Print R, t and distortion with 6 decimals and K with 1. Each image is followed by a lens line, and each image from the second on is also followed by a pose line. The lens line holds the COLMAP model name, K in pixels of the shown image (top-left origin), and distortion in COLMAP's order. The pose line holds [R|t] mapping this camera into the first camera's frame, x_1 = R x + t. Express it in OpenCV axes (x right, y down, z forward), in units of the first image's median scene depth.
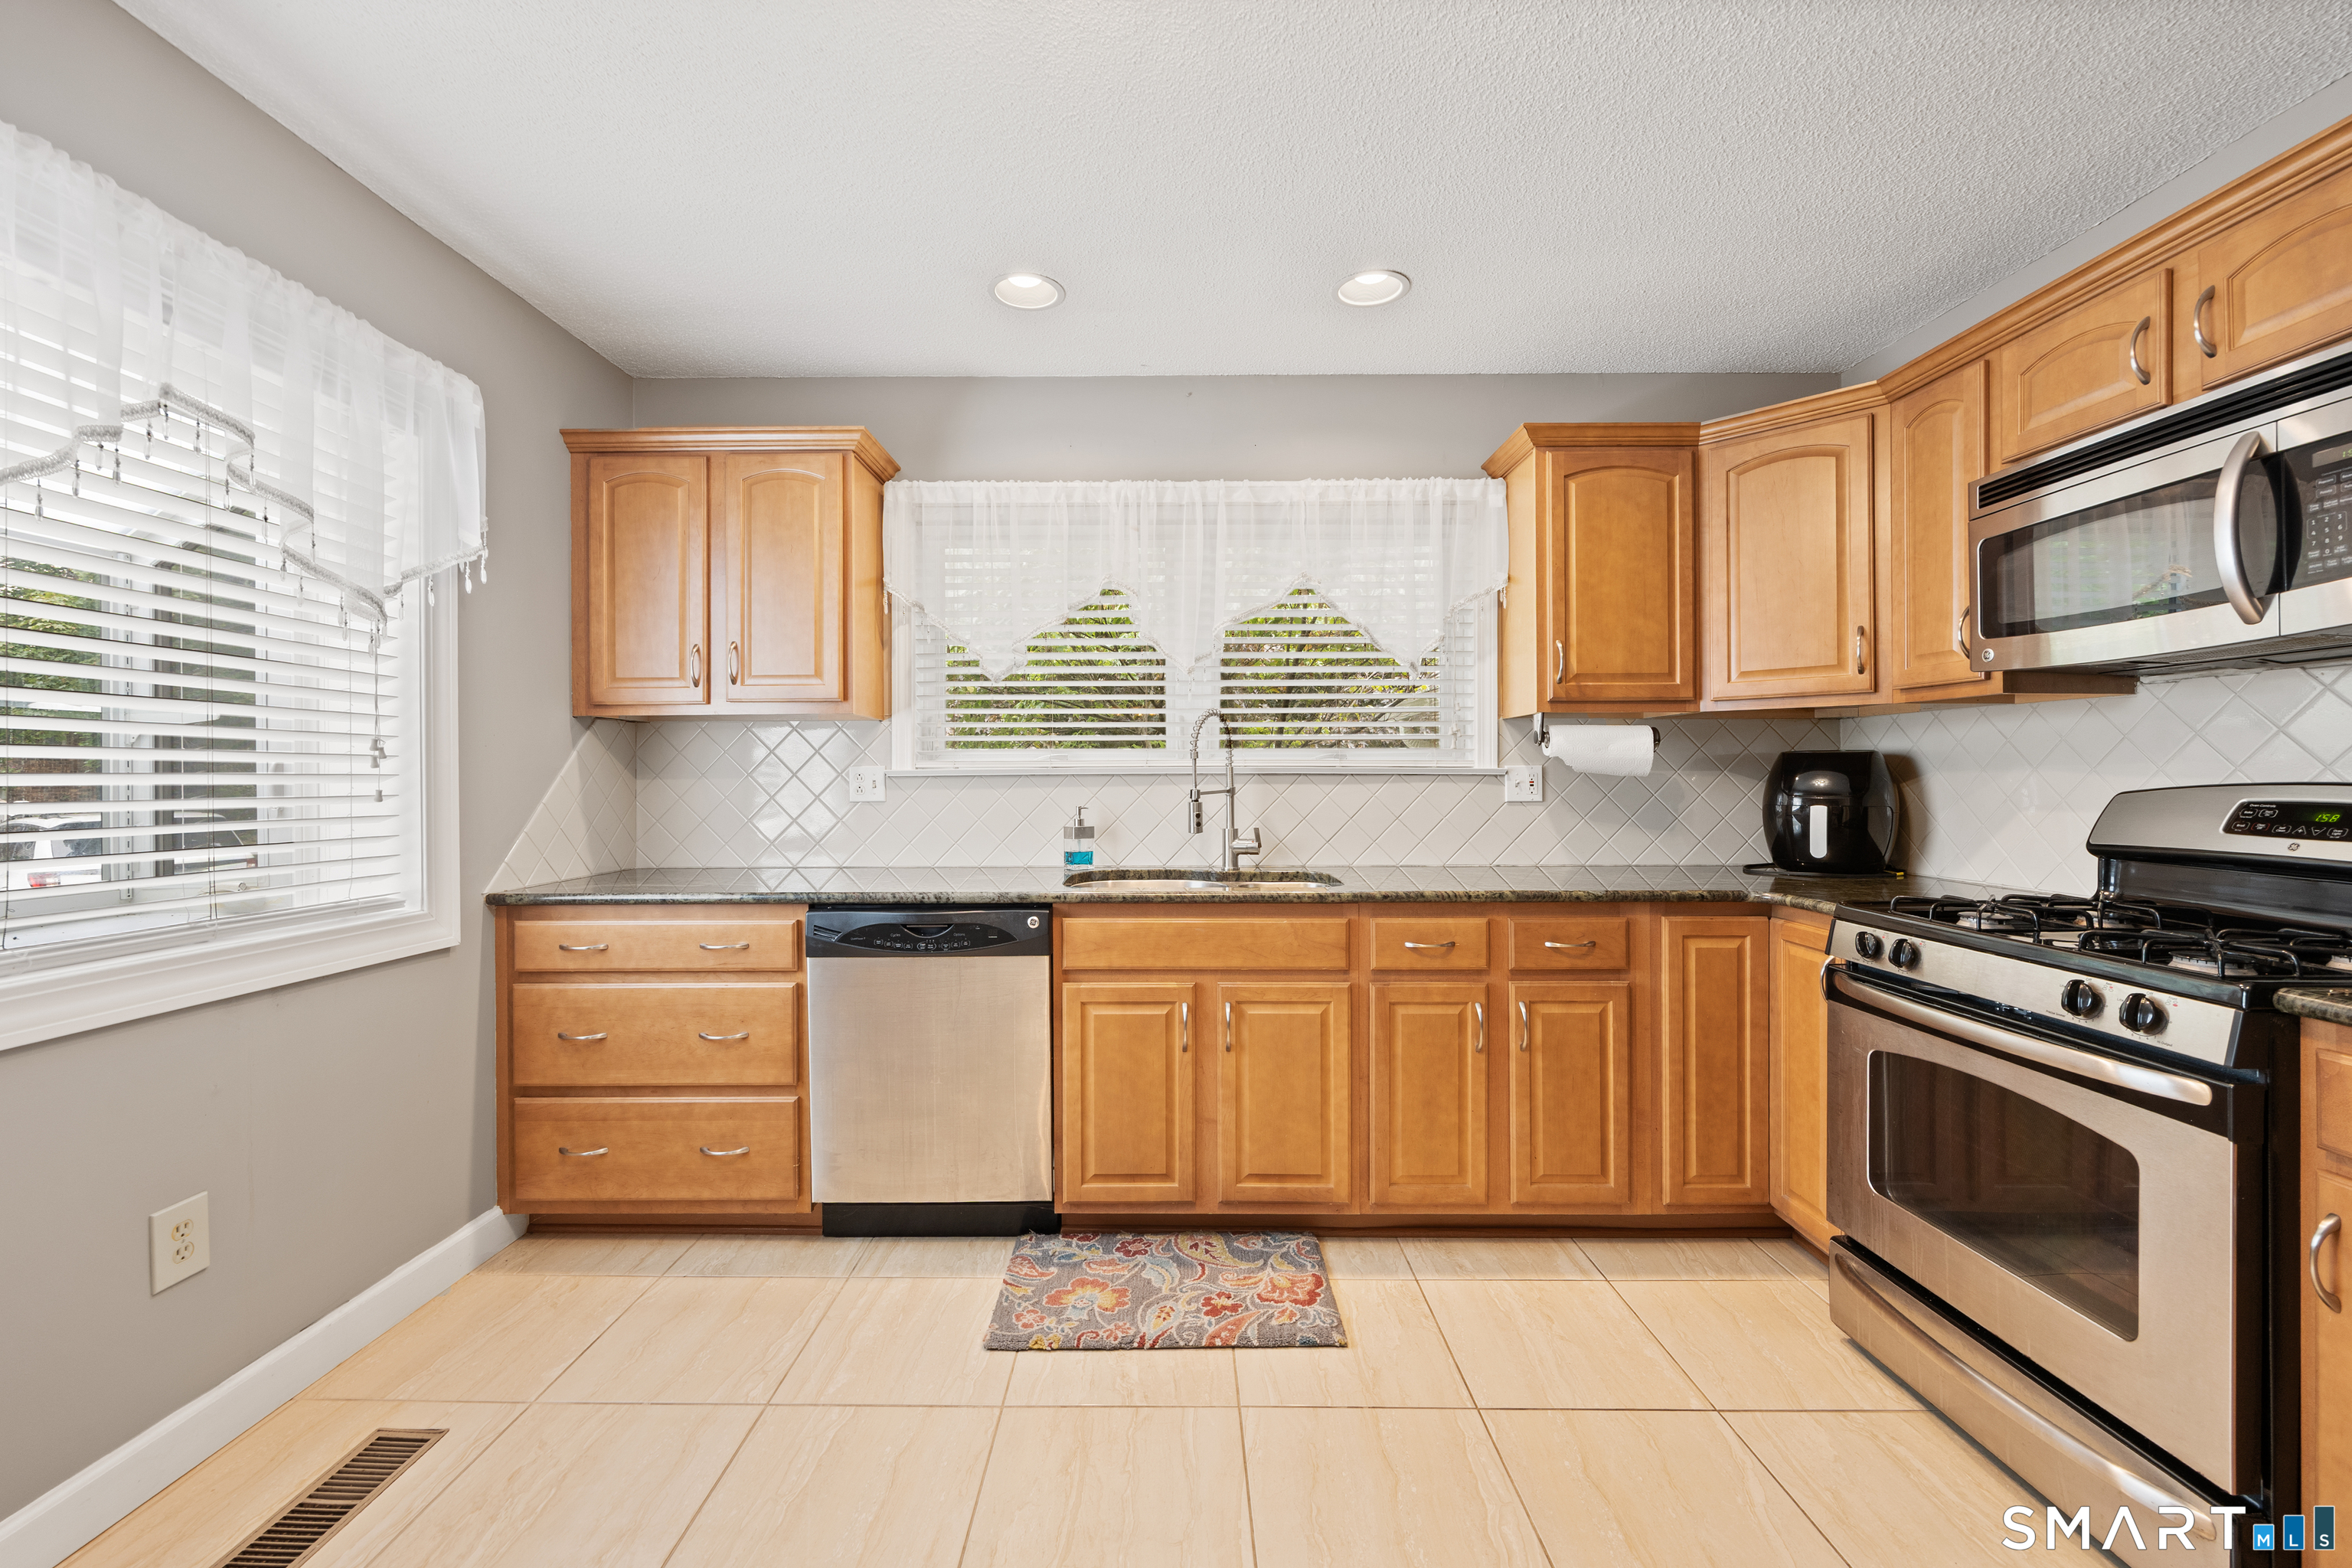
lens RADIAL K [[937.3, 0, 1190.5], [0, 937.3, 768.2], [0, 0, 1]] dist [-0.000736, -0.000790]
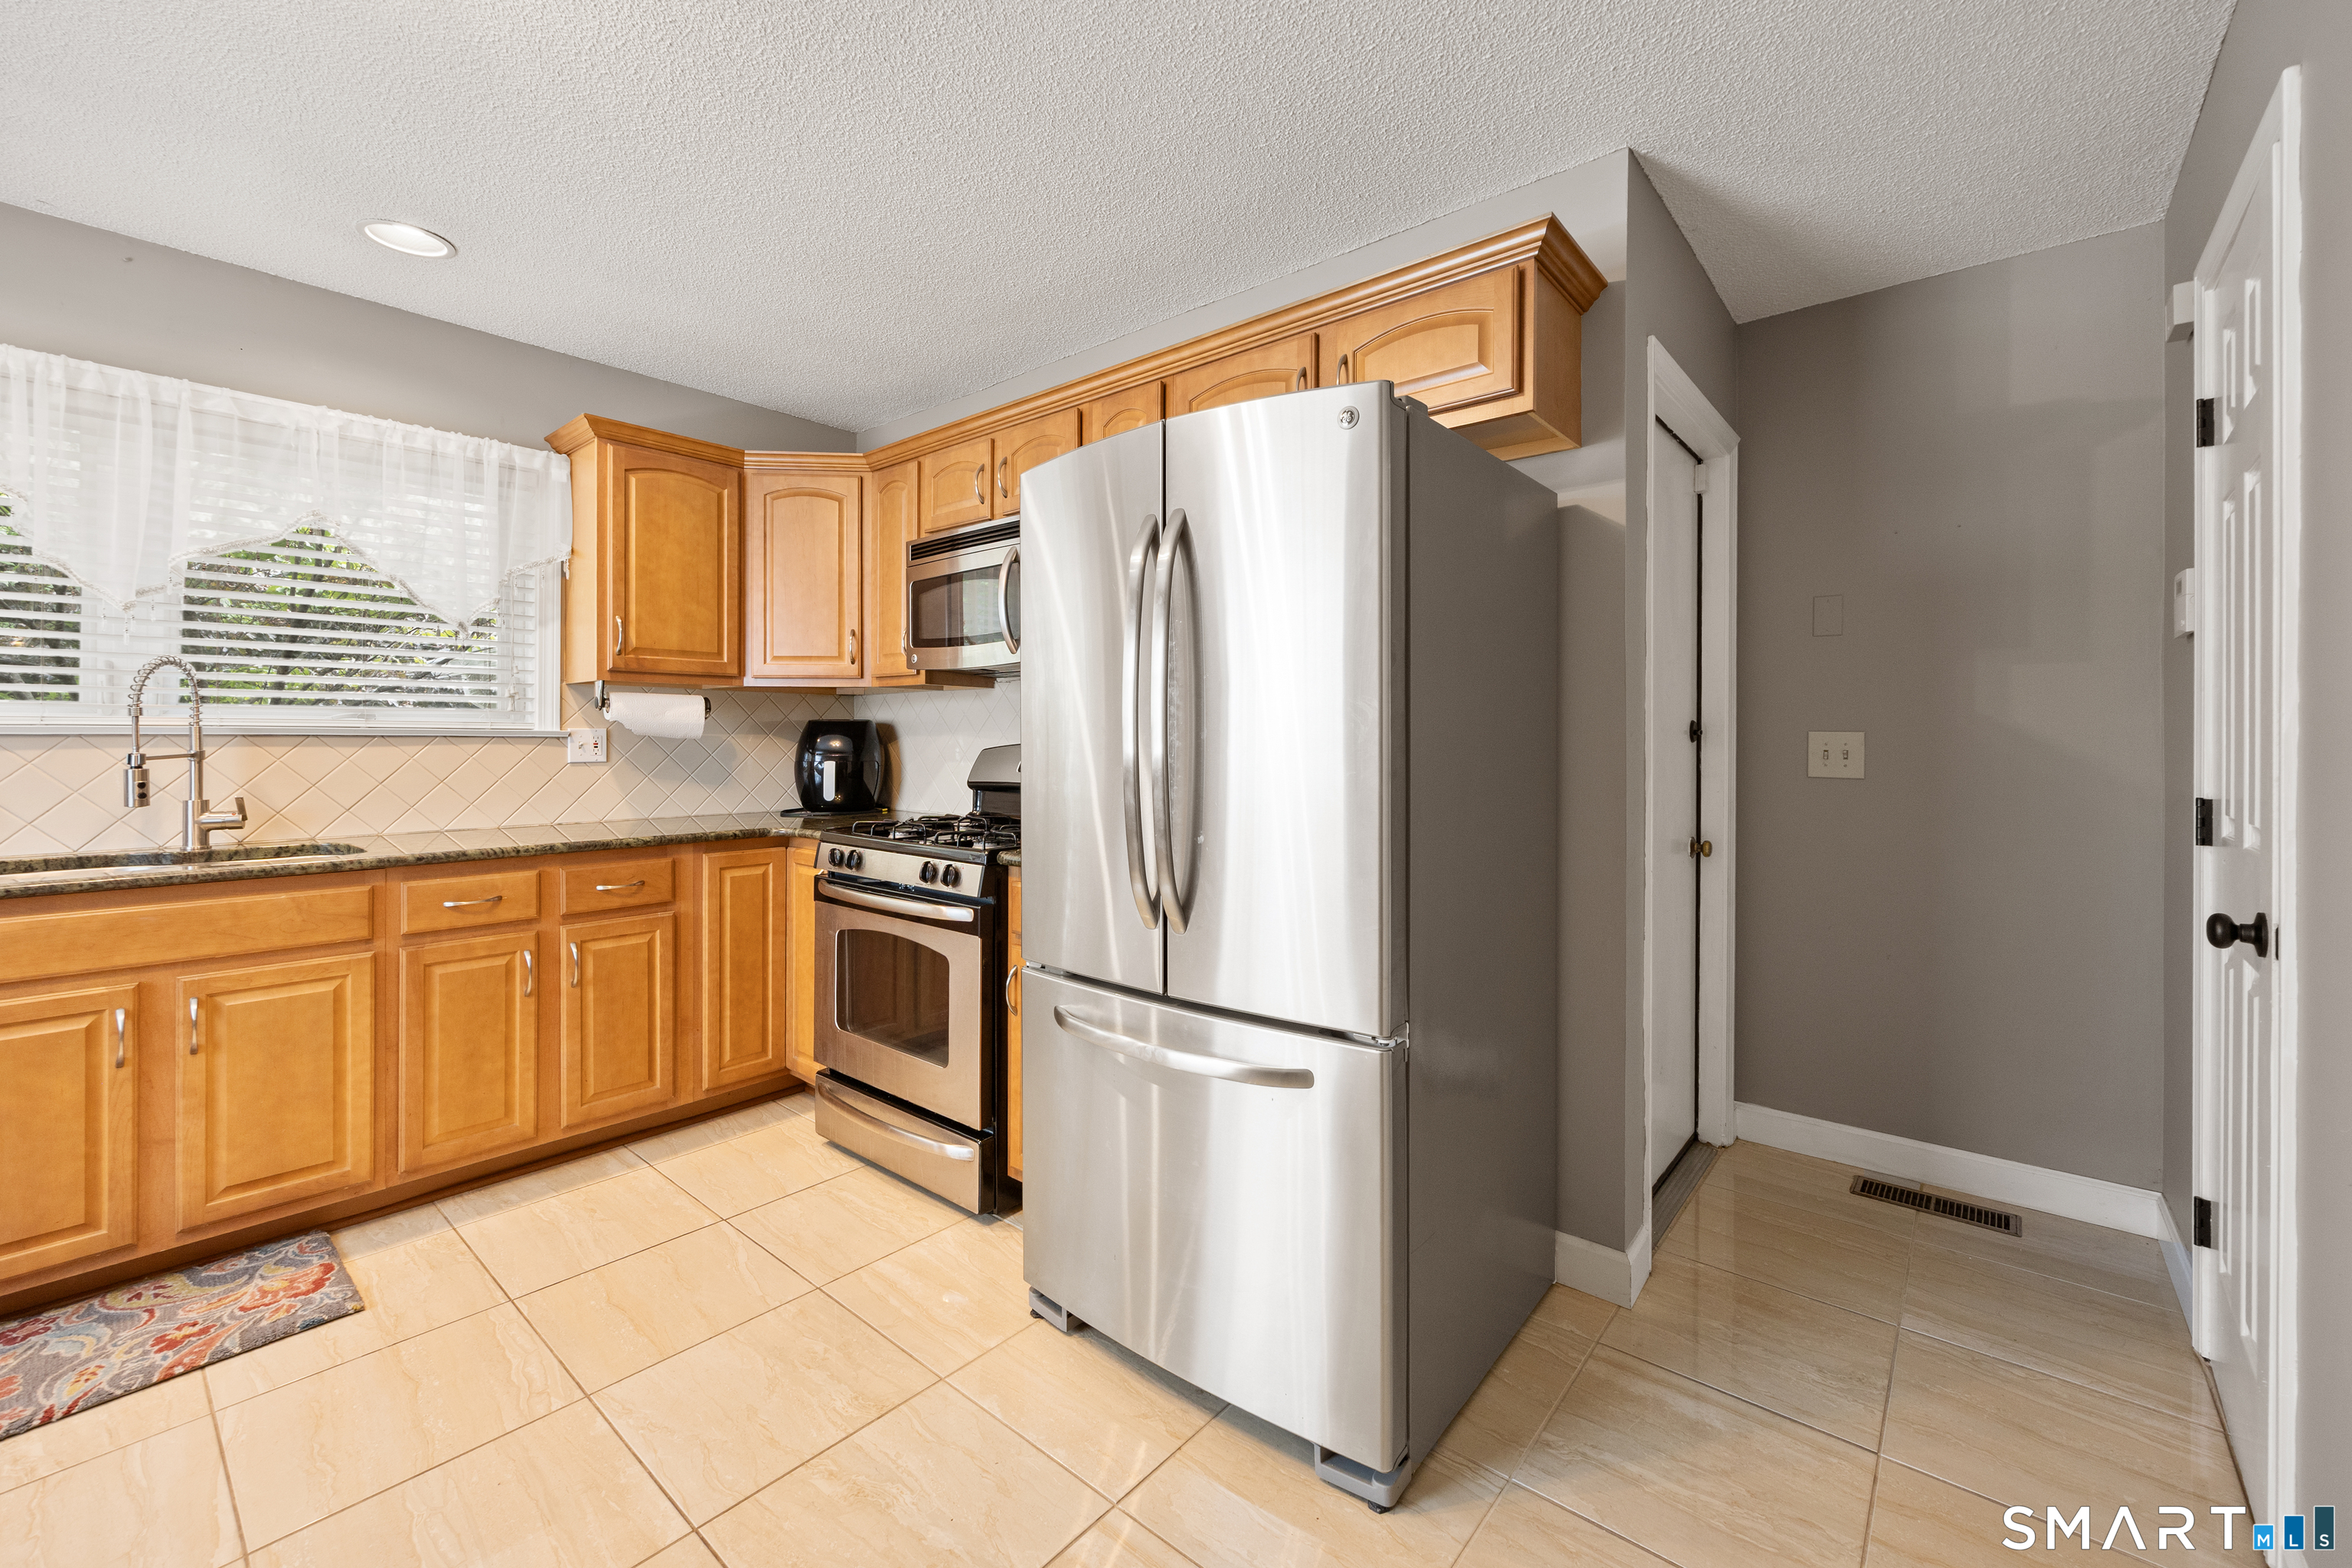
lens RADIAL K [[937.3, 0, 1150.4], [0, 937.3, 736.5], [0, 0, 1]] dist [-0.000736, -0.000790]
pose [[0.665259, 0.004372, 0.746599, -0.018316], [-0.007999, 0.999967, 0.001272, -0.000199], [-0.746569, -0.006818, 0.665273, -0.233724]]
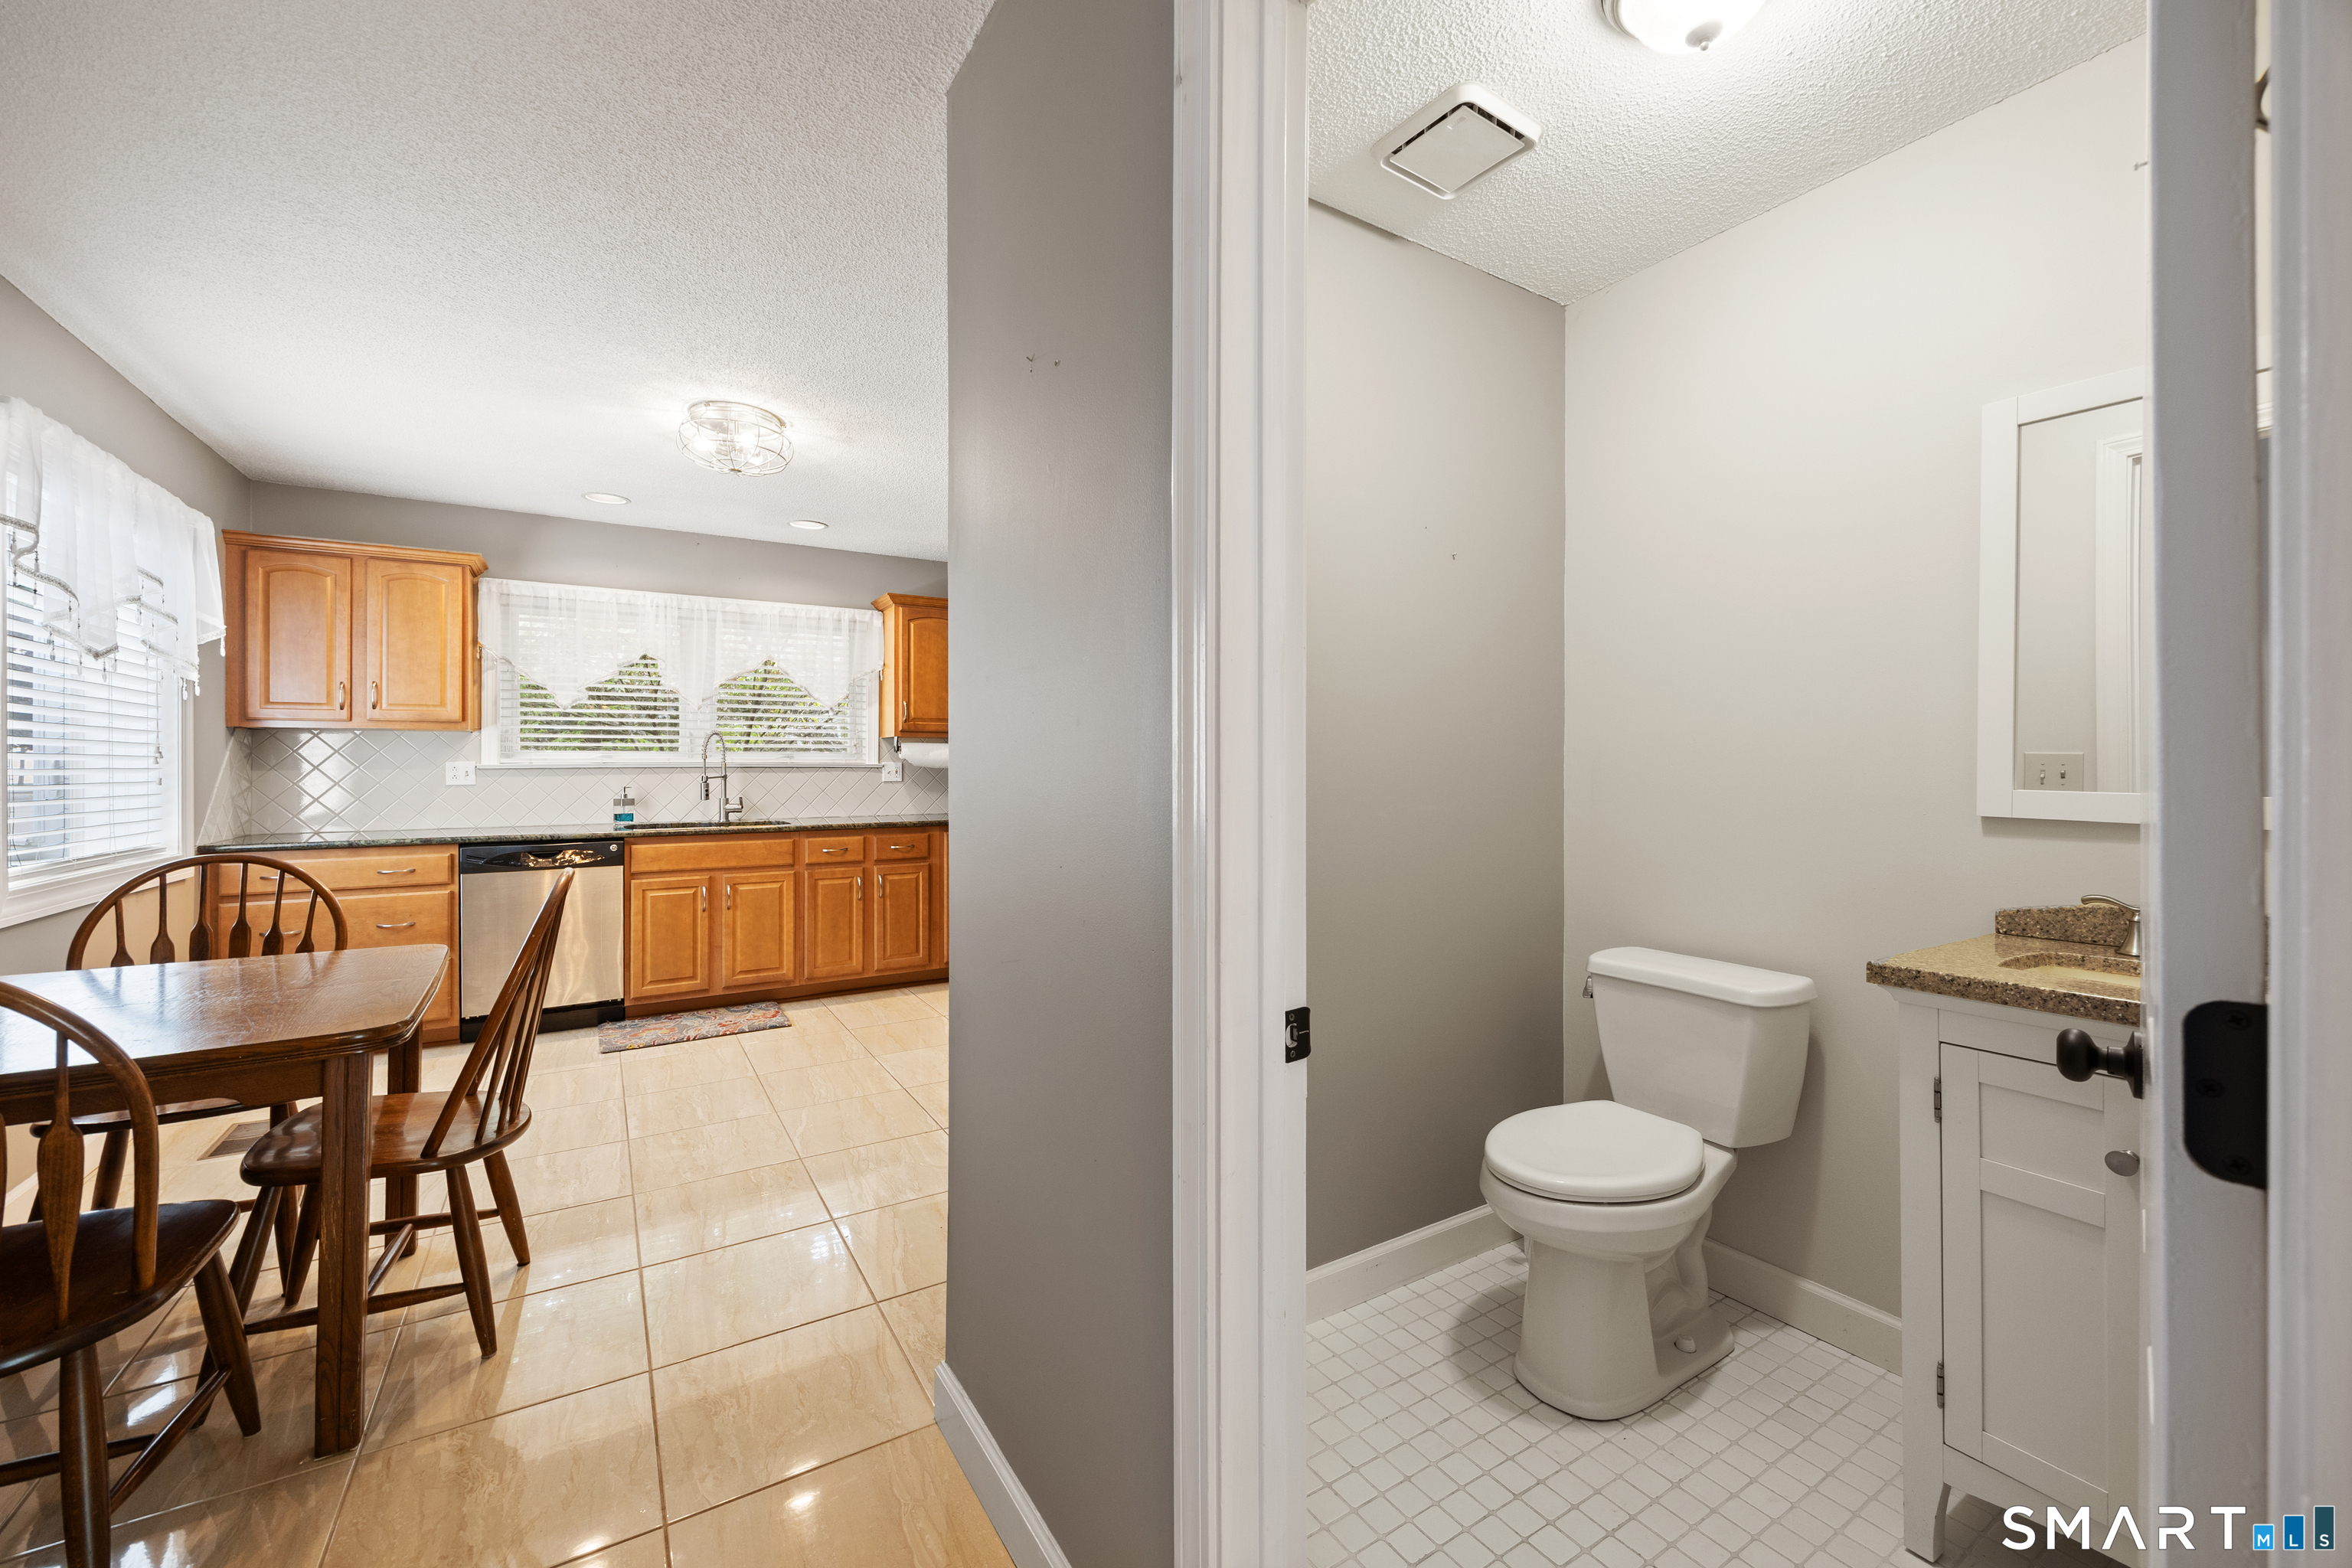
lens RADIAL K [[937.3, 0, 1148.1], [0, 937.3, 759.2], [0, 0, 1]] dist [-0.000736, -0.000790]
pose [[0.867099, 0.004349, 0.498117, -0.174338], [-0.005934, 0.999981, 0.001600, -0.019259], [-0.498100, -0.004343, 0.867109, -1.117710]]
